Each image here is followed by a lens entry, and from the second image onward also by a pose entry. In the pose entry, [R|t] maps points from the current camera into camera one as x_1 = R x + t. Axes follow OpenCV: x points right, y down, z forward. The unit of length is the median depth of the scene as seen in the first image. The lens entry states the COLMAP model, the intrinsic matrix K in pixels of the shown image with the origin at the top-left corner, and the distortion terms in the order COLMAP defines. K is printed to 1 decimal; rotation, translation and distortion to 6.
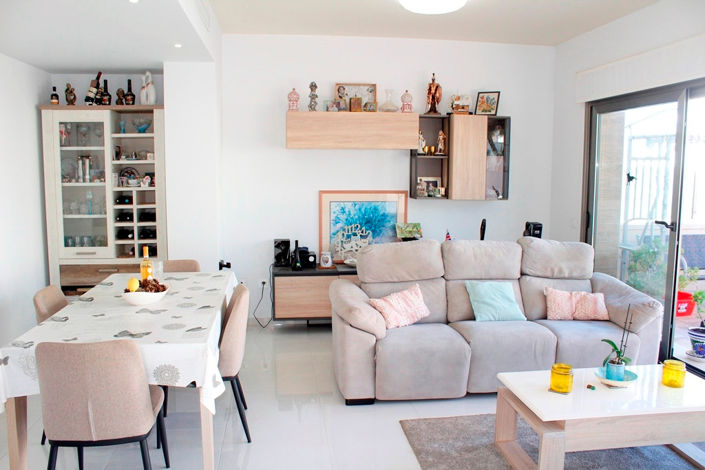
lens RADIAL K [[594.7, 0, 353.1], [0, 594.7, 243.6], [0, 0, 1]] dist [-0.163859, 0.142856]
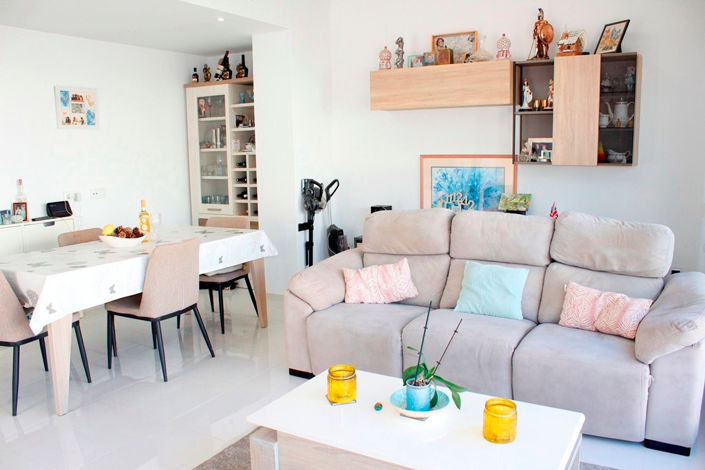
lens RADIAL K [[594.7, 0, 353.1], [0, 594.7, 243.6], [0, 0, 1]] dist [-0.163859, 0.142856]
pose [[0.794733, 0.078507, -0.601860, 0.472478], [-0.055193, 0.996839, 0.057149, 0.001806], [0.604444, -0.012200, 0.796554, 0.225510]]
